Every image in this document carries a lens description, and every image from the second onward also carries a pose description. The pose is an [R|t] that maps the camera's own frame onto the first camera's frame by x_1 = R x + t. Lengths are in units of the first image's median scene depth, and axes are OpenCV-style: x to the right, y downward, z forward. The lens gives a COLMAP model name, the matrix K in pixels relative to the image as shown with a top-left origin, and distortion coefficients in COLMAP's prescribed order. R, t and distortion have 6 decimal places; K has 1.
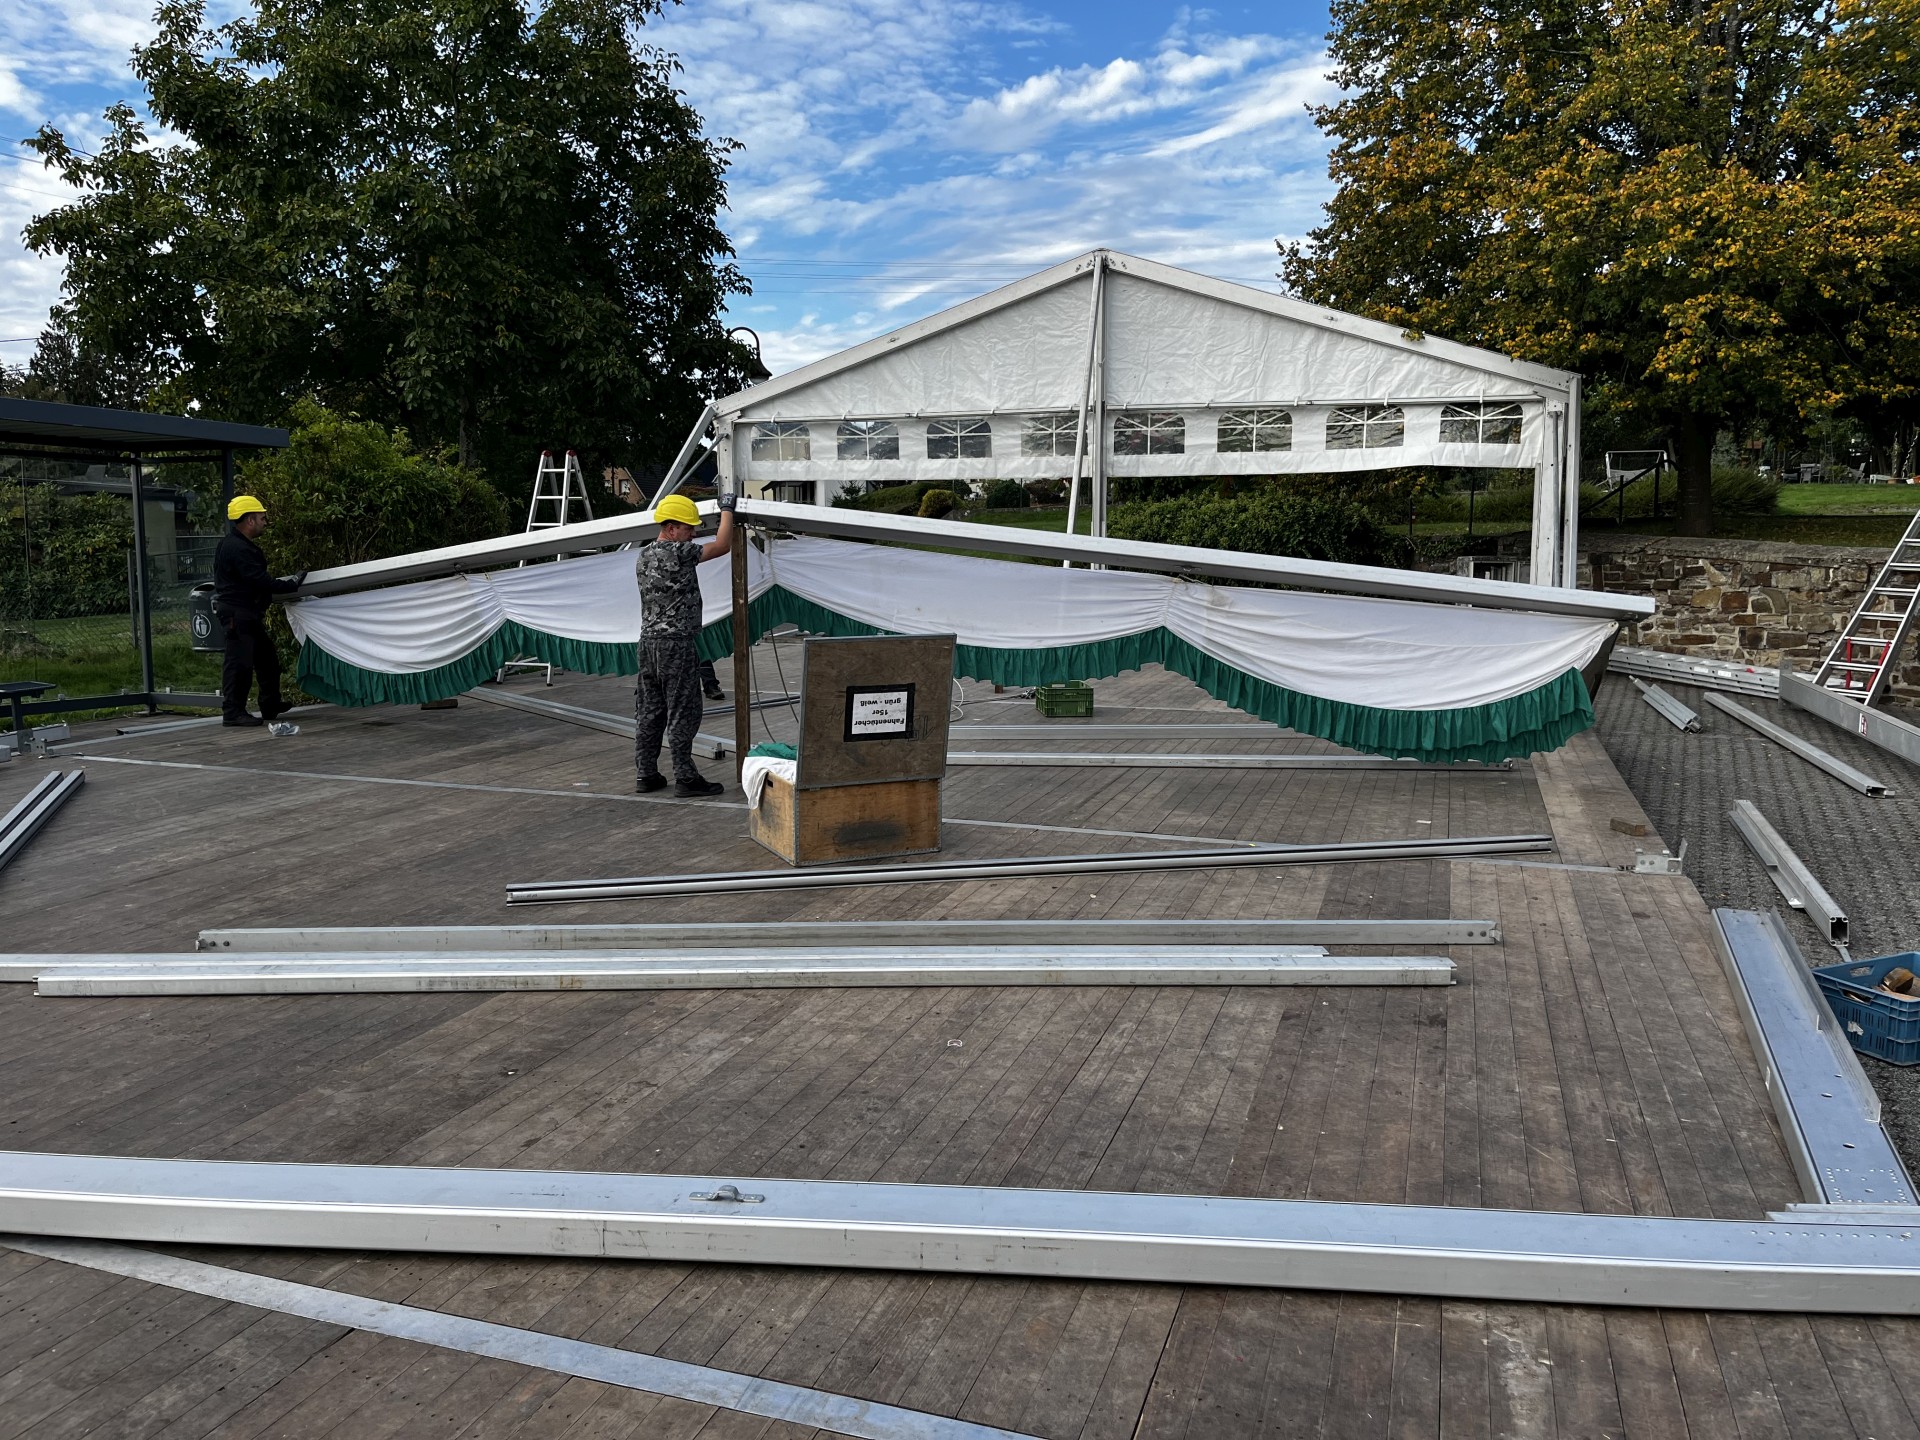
lens RADIAL K [[1443.7, 0, 971.8], [0, 1443.7, 726.6], [0, 0, 1]] dist [0.062529, -0.082881]
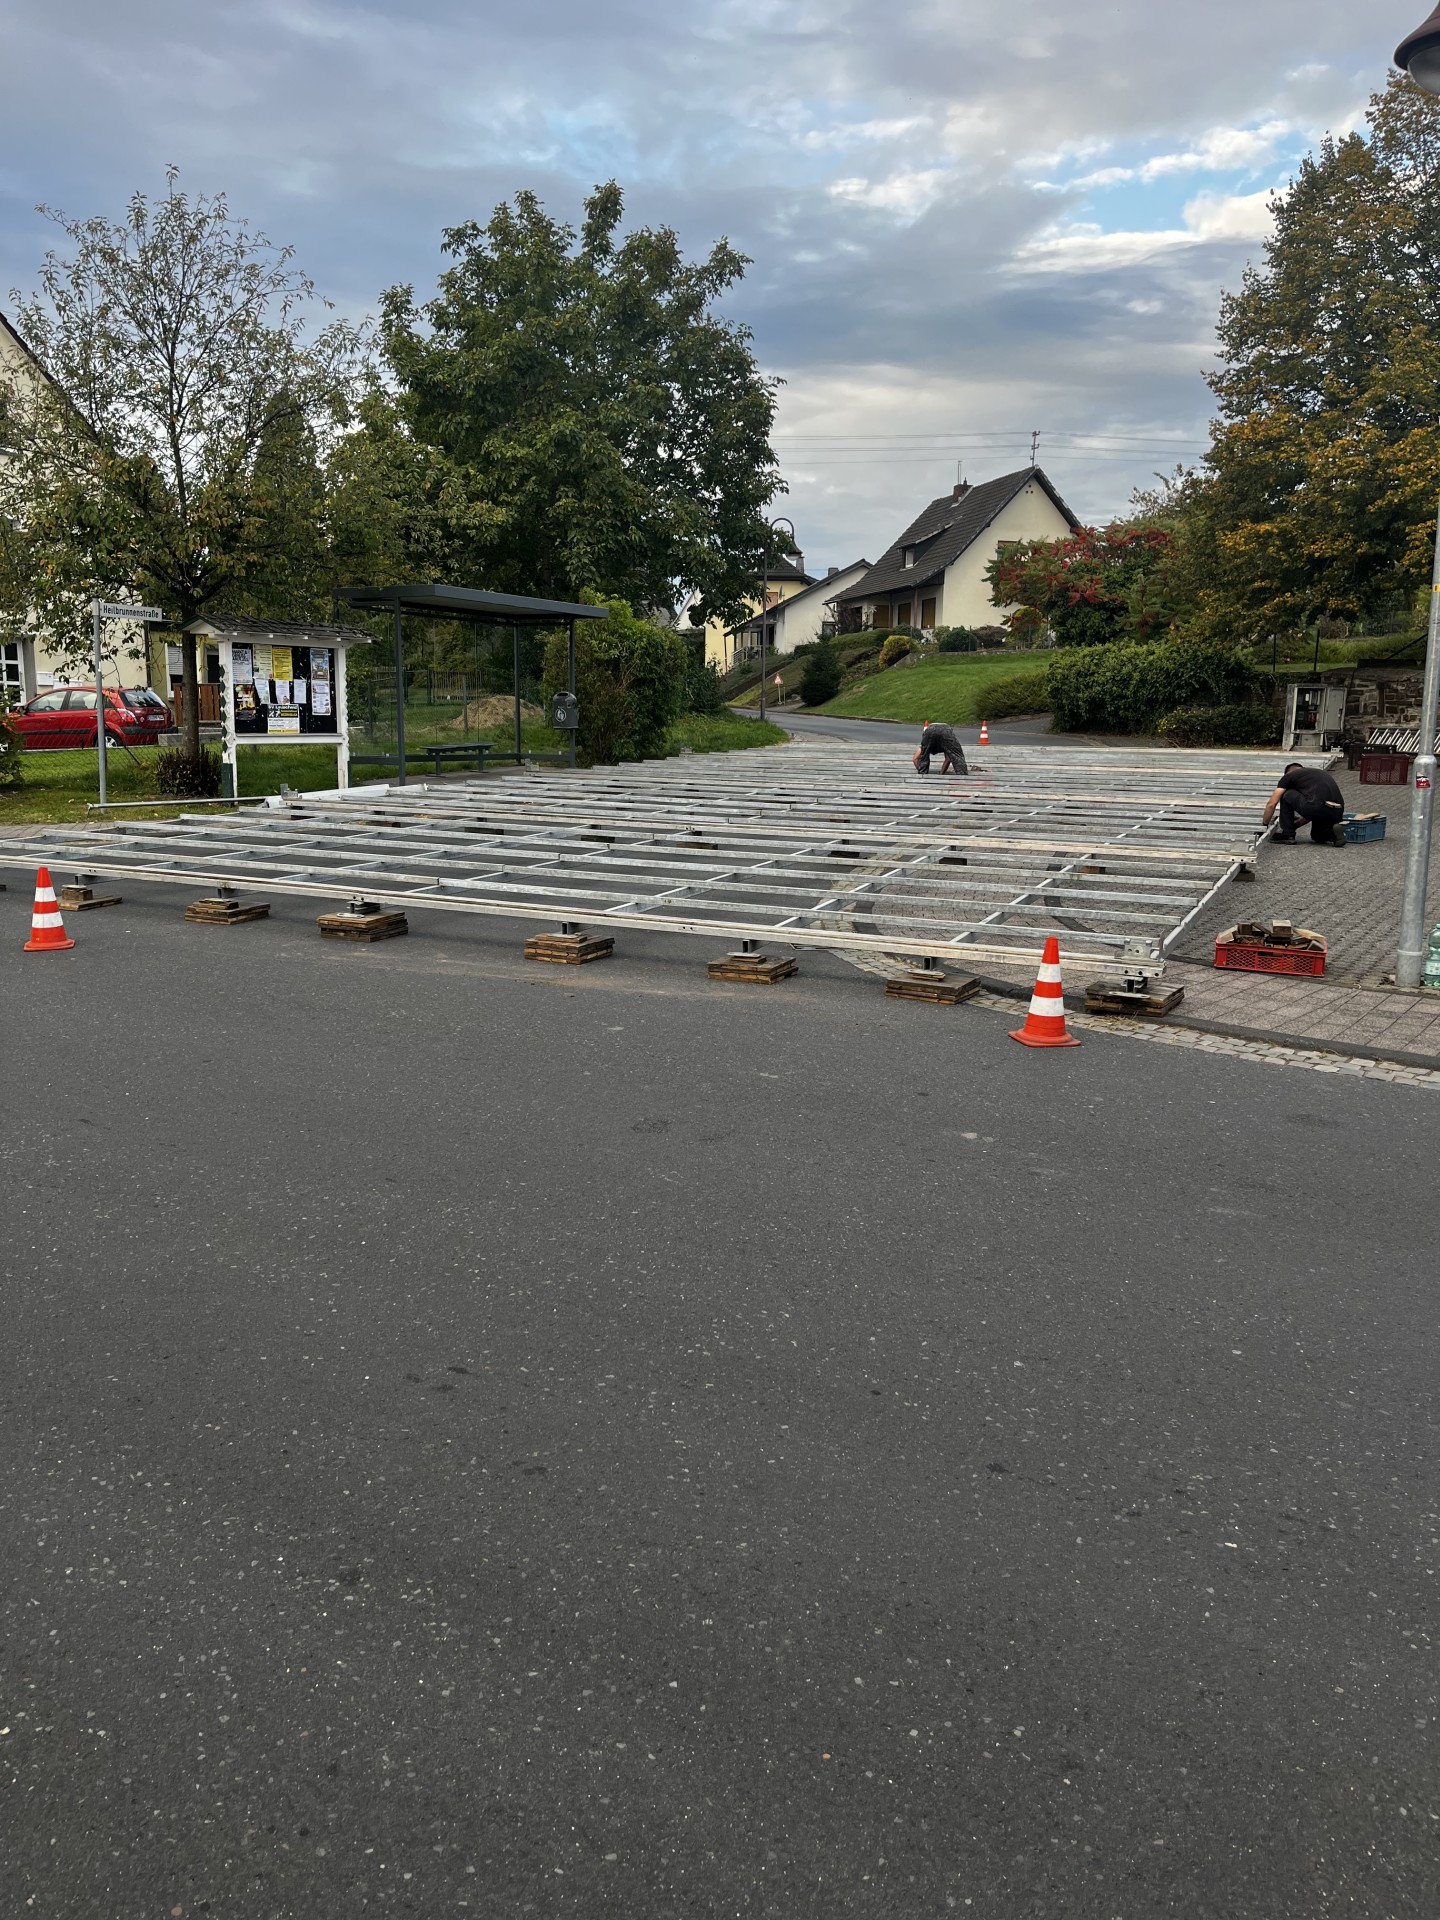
lens RADIAL K [[1432.7, 0, 711.8], [0, 1432.7, 957.8], [0, 0, 1]] dist [0.071668, -0.094825]
pose [[0.991848, 0.029616, -0.123935, -0.050890], [-0.022274, 0.997937, 0.060212, 0.069301], [0.125463, -0.056961, 0.990462, -0.449804]]
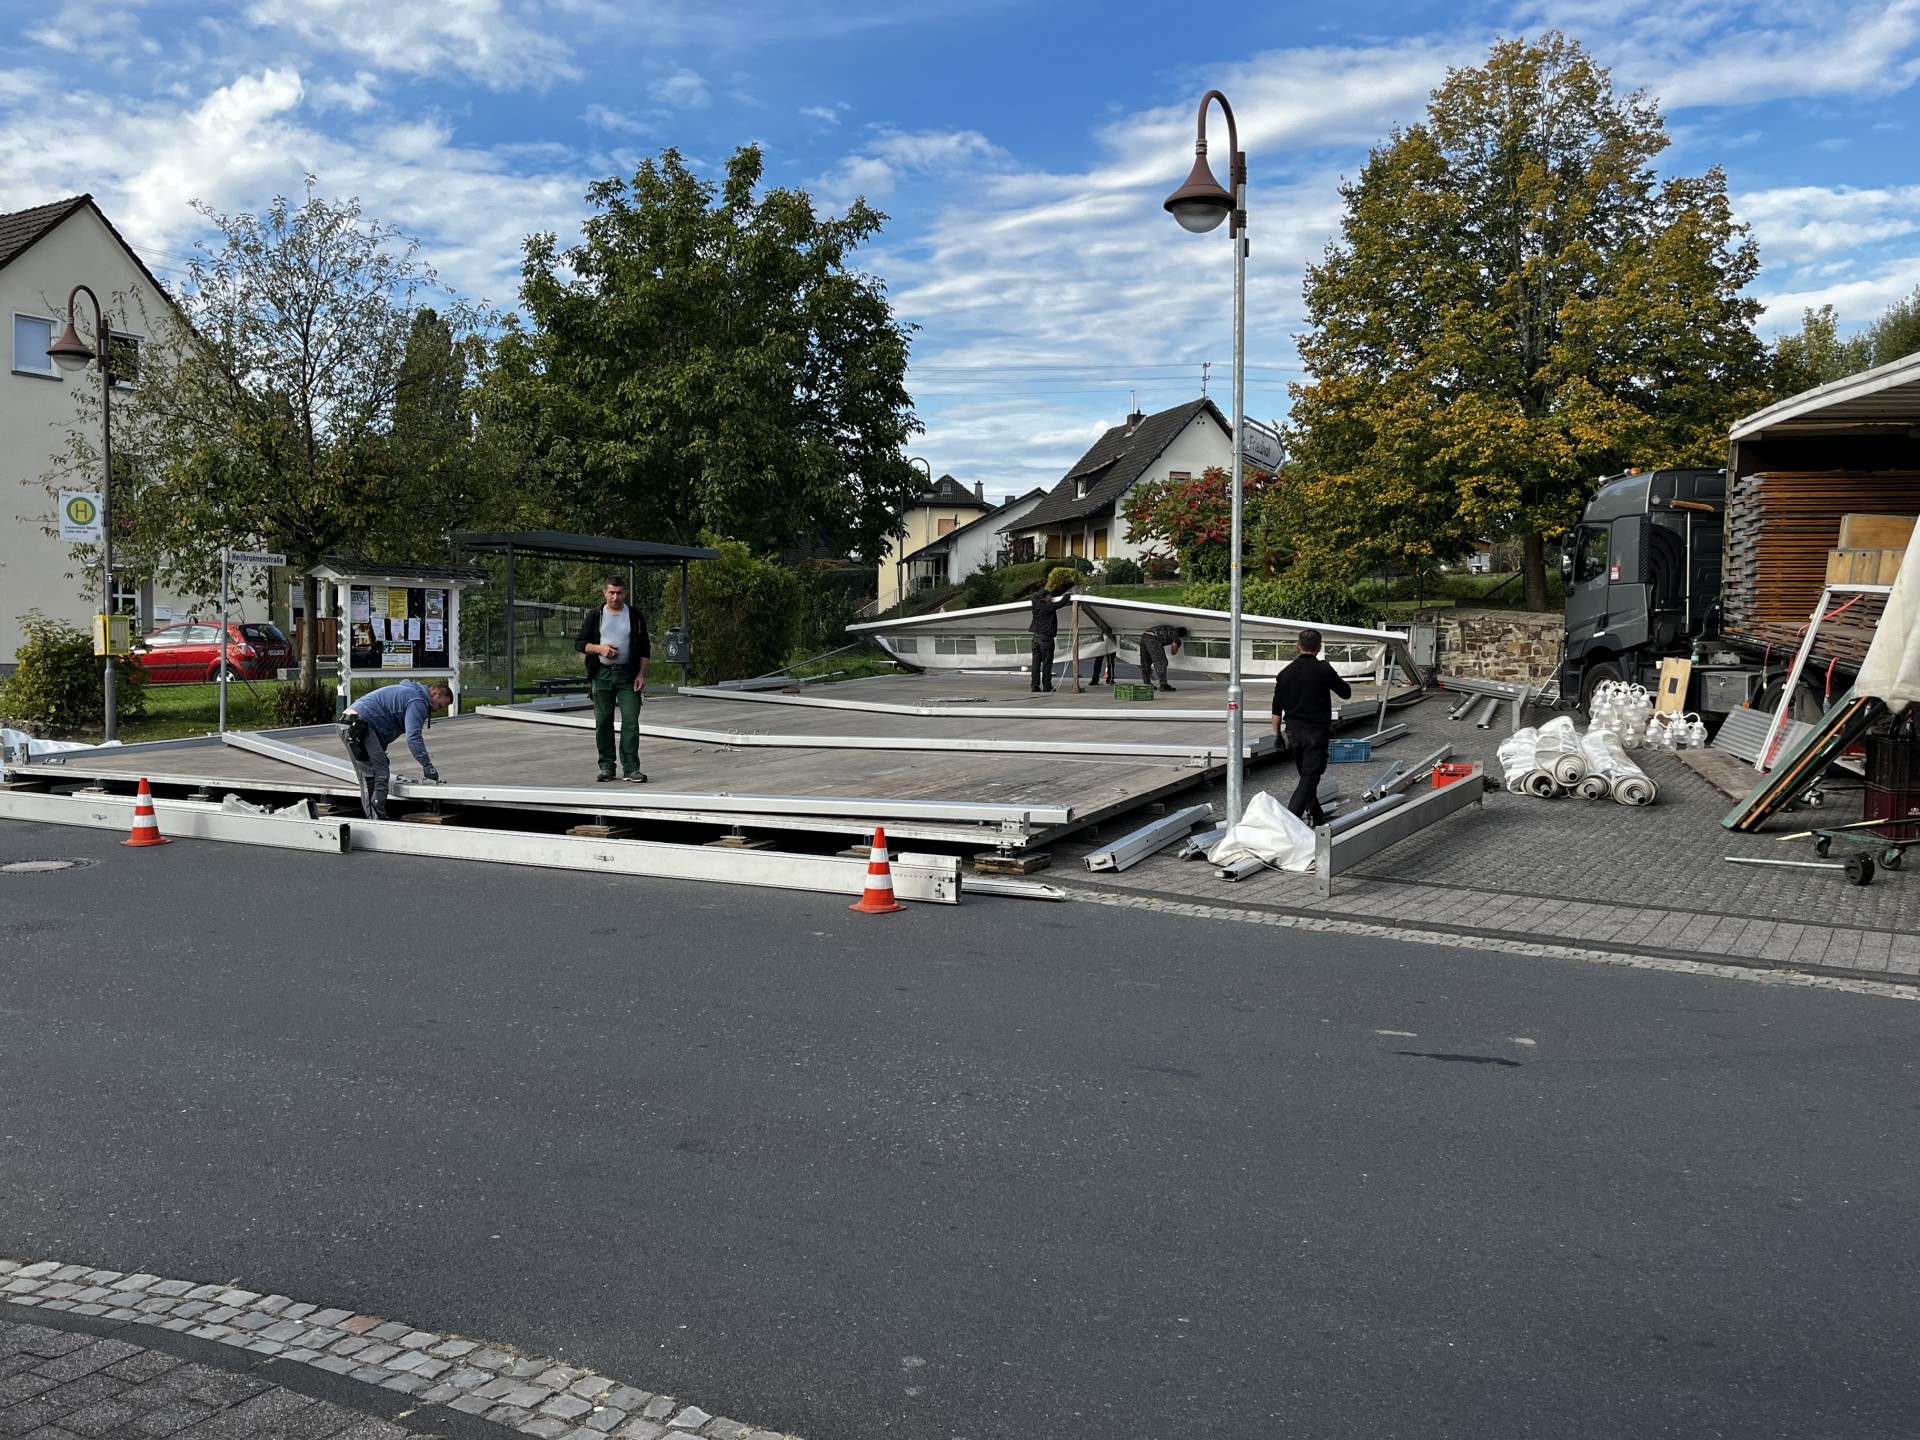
lens RADIAL K [[1609.7, 0, 971.7], [0, 1609.7, 718.6], [0, 0, 1]] dist [0.037202, -0.007667]
pose [[0.996288, 0.013016, -0.085093, 0.032026], [-0.018429, 0.997835, -0.063129, 0.082824], [0.084087, 0.064463, 0.994371, -0.602474]]
